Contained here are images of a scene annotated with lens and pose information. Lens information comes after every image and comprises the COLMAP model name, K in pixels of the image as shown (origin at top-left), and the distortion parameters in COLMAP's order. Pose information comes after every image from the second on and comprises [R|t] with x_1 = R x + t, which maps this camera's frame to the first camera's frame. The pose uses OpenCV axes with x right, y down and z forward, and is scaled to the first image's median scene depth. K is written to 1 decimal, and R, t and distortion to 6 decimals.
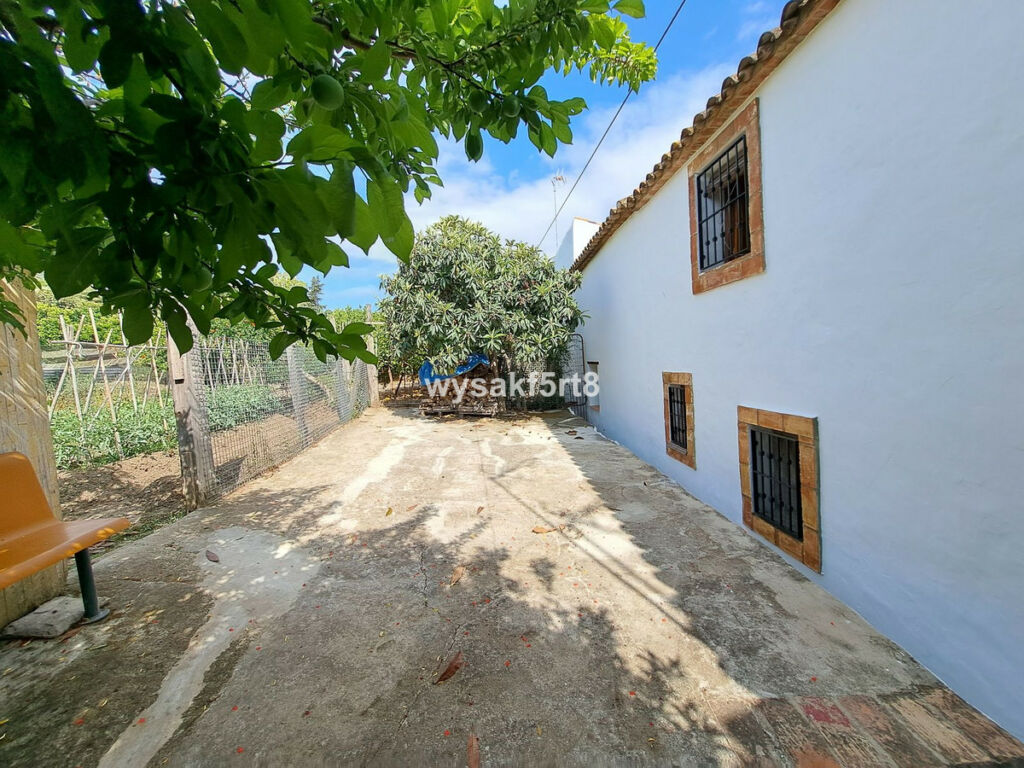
lens RADIAL K [[408.6, 0, 507.1], [0, 408.6, 380.2], [0, 0, 1]] dist [-0.016354, -0.000360]
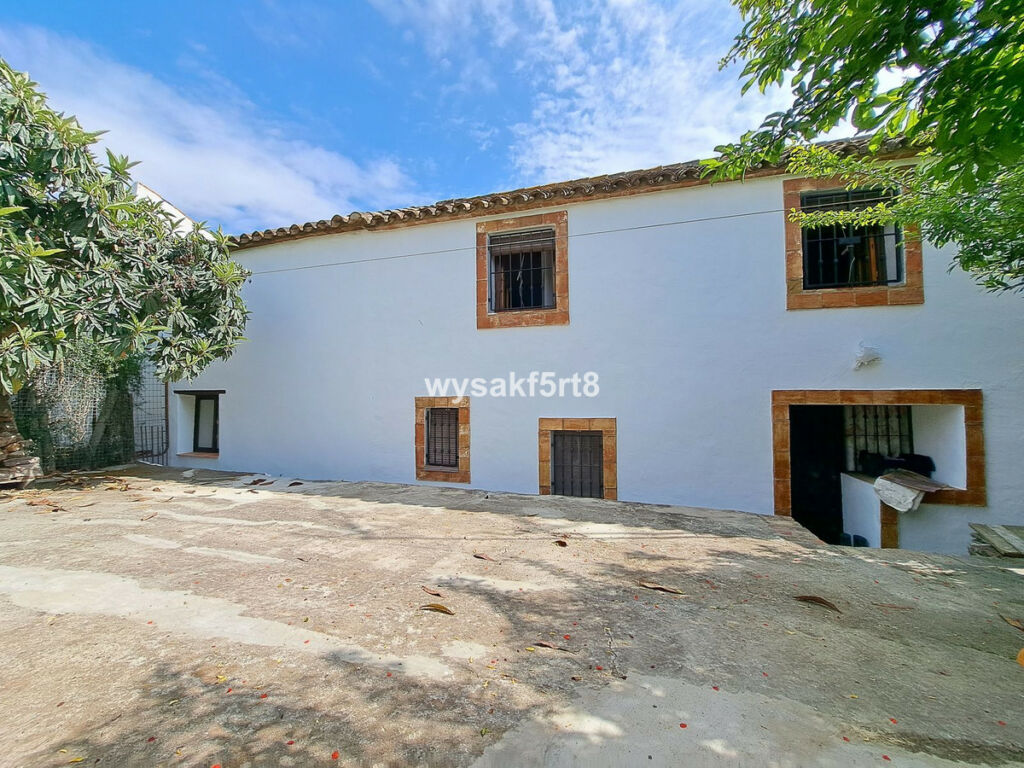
lens RADIAL K [[408.6, 0, 507.1], [0, 408.6, 380.2], [0, 0, 1]] dist [-0.016354, -0.000360]
pose [[0.319437, 0.088577, 0.943459, -0.818591], [0.035786, 0.993784, -0.105419, 0.084765], [-0.946932, 0.067437, 0.314281, 0.748074]]
